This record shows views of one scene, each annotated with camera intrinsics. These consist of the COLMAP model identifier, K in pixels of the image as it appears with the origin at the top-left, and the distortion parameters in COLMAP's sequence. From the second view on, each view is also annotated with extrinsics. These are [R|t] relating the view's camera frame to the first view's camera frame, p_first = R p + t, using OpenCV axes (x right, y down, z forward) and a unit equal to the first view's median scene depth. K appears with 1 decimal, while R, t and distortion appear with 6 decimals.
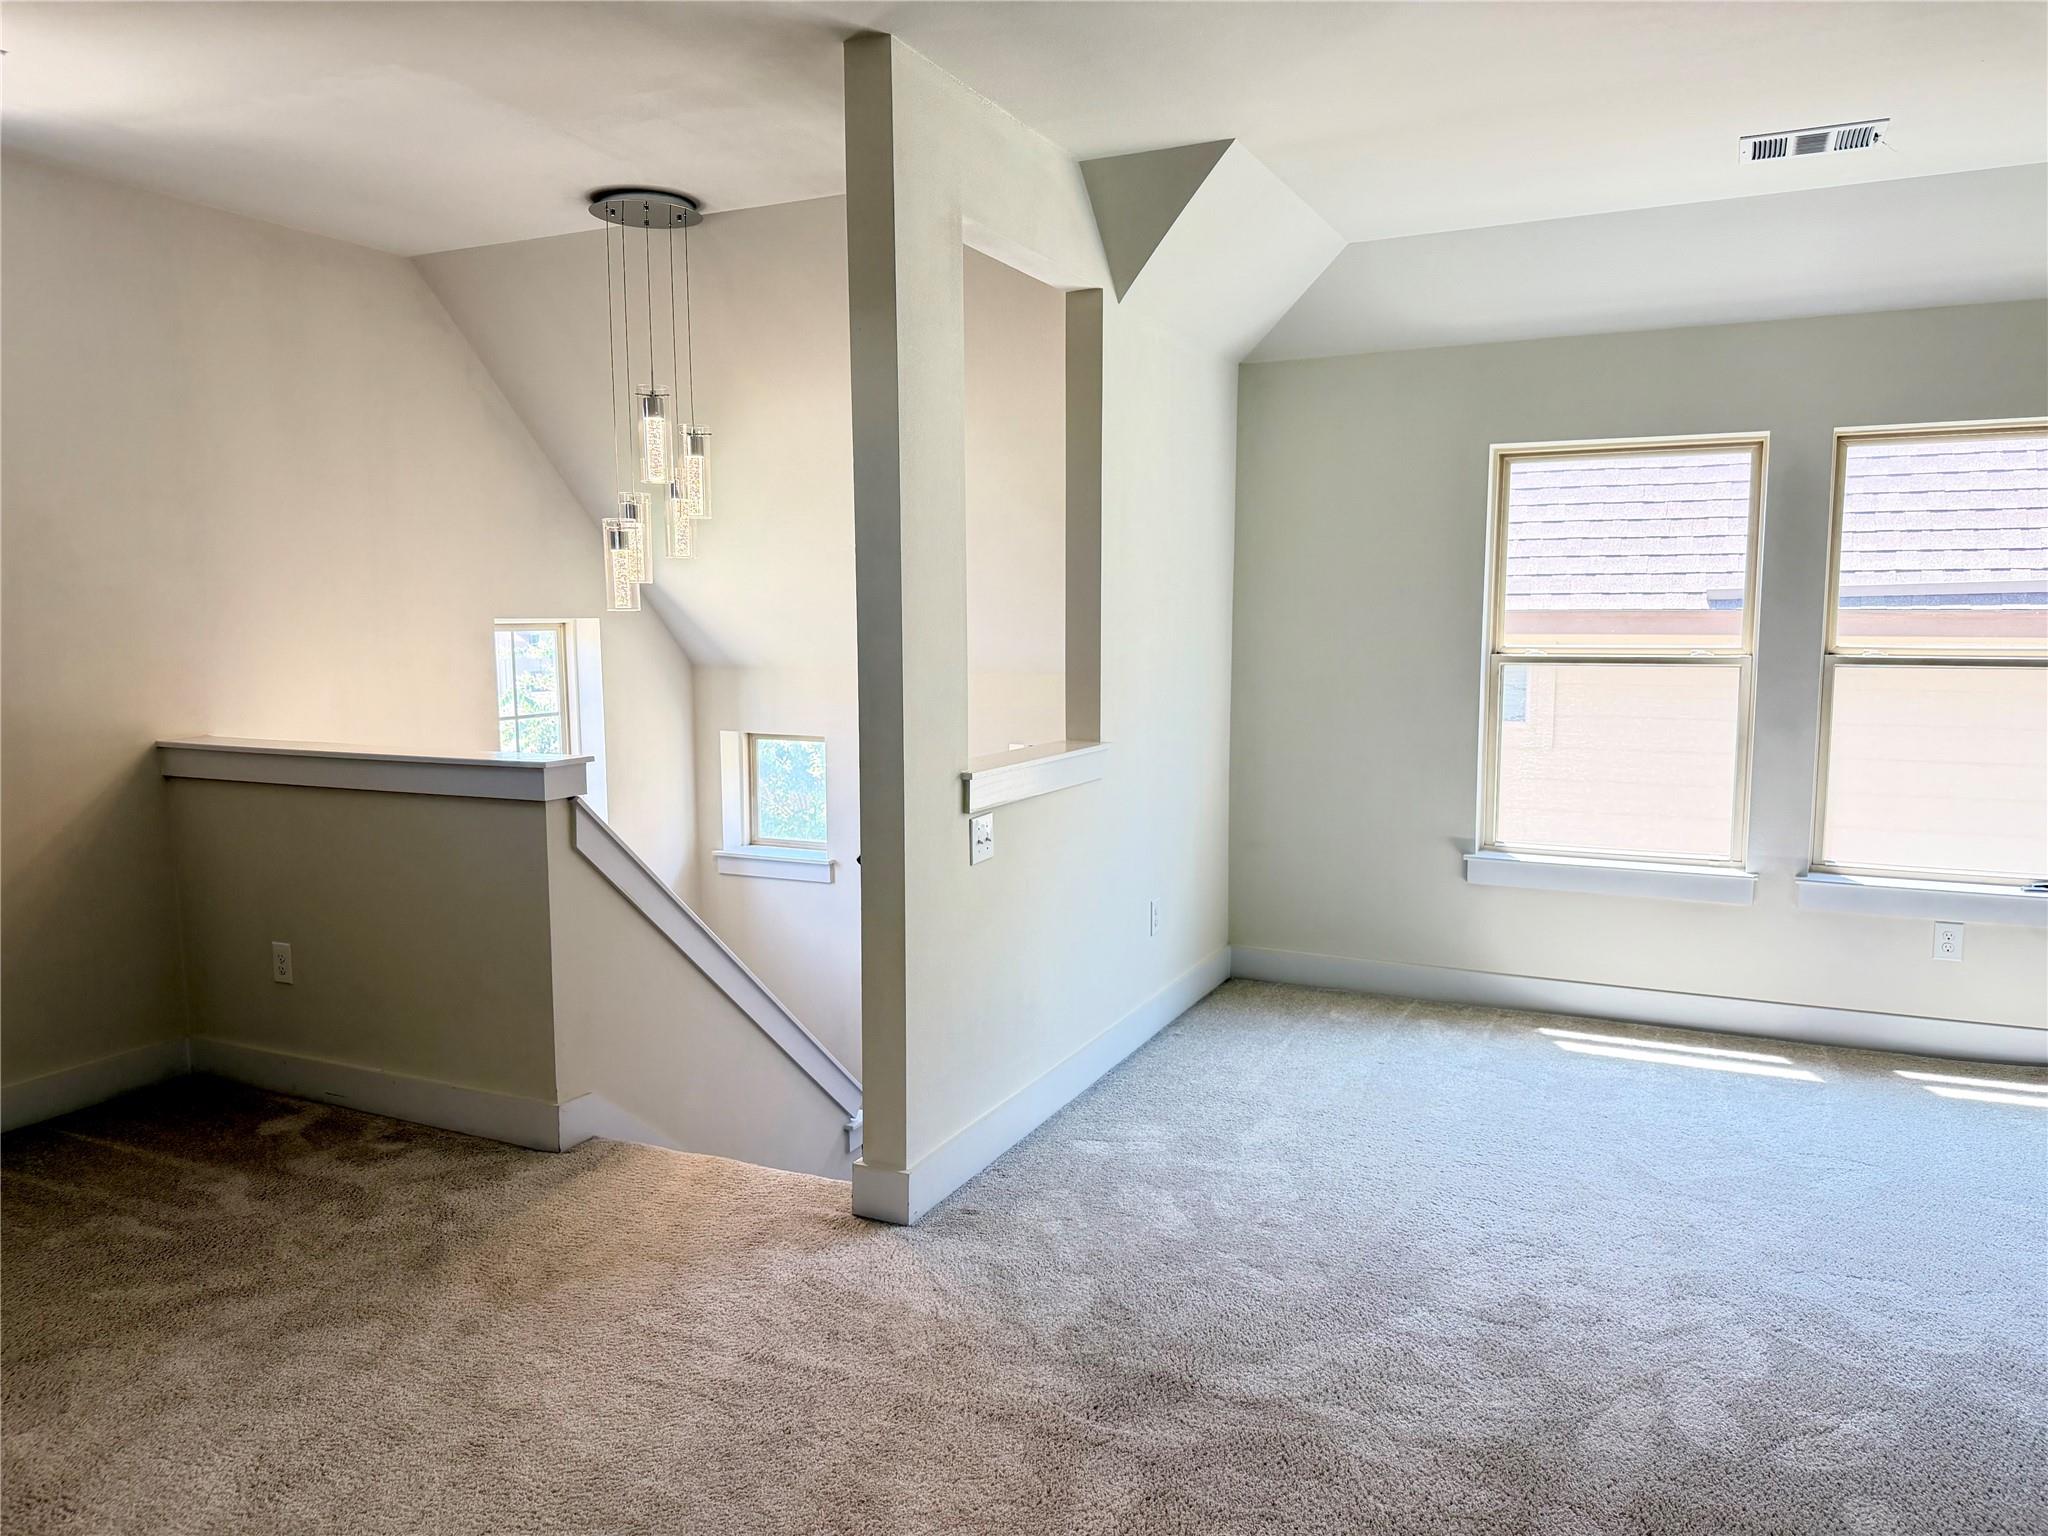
lens RADIAL K [[1440.9, 0, 1019.0], [0, 1440.9, 767.8], [0, 0, 1]] dist [0.031090, -0.024846]
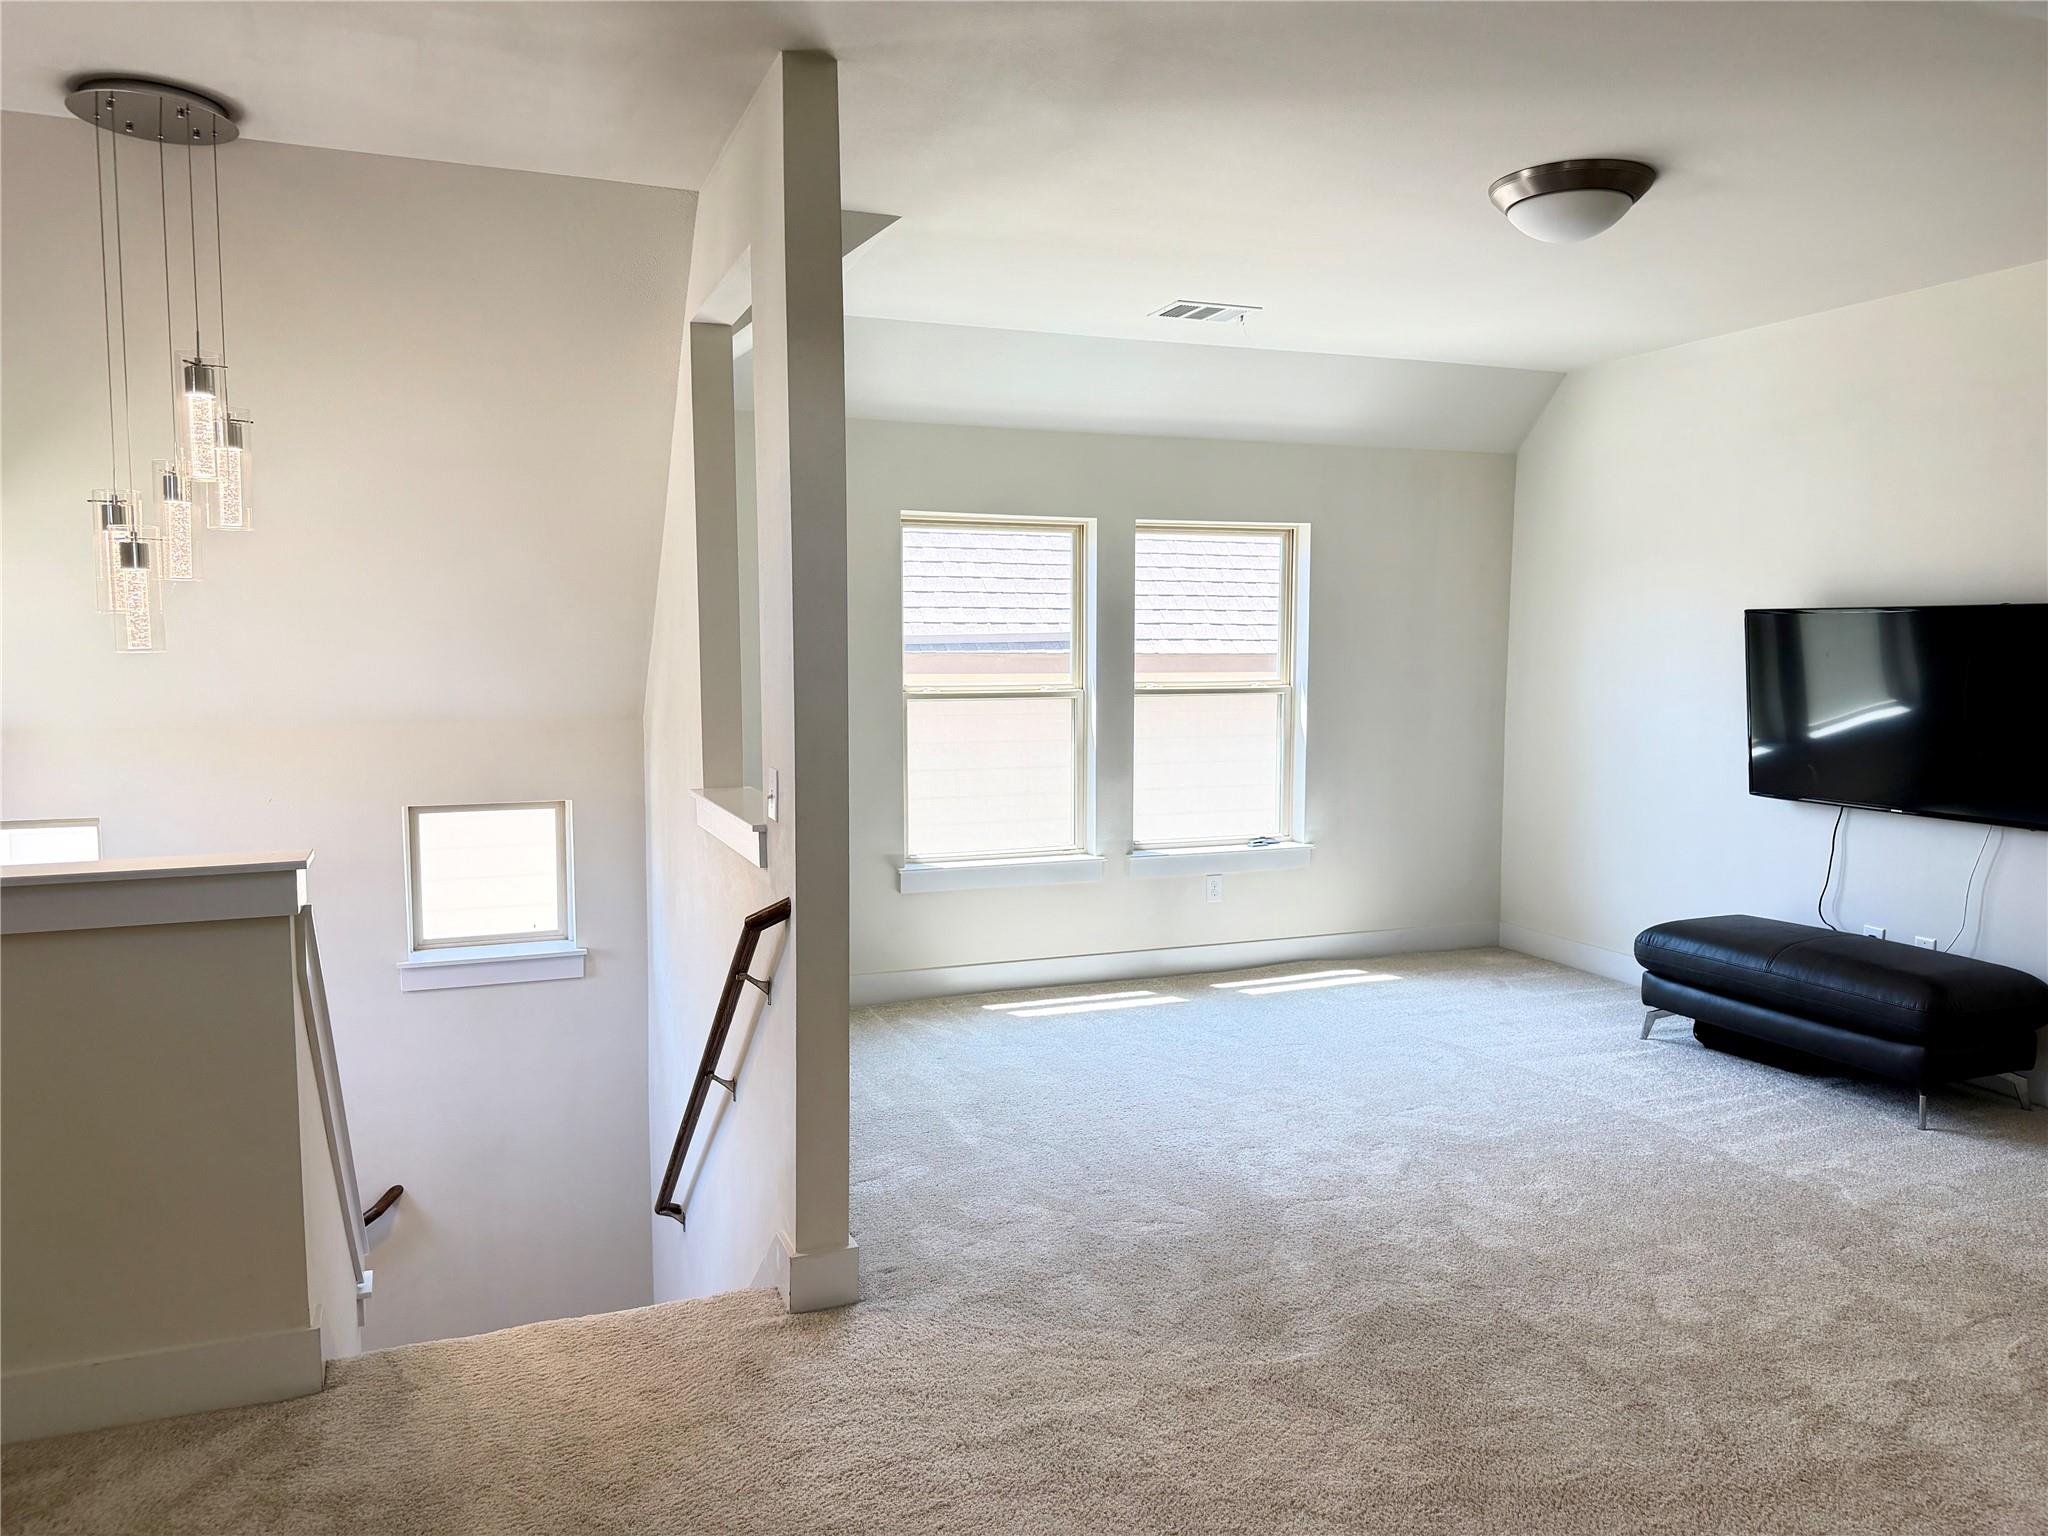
lens RADIAL K [[1440.9, 0, 952.3], [0, 1440.9, 767.0], [0, 0, 1]] dist [0.031090, -0.024846]
pose [[0.688480, -0.057359, 0.722984, -0.524945], [0.079144, 0.996856, 0.003721, -0.022522], [-0.720924, 0.054658, 0.690855, 0.211098]]
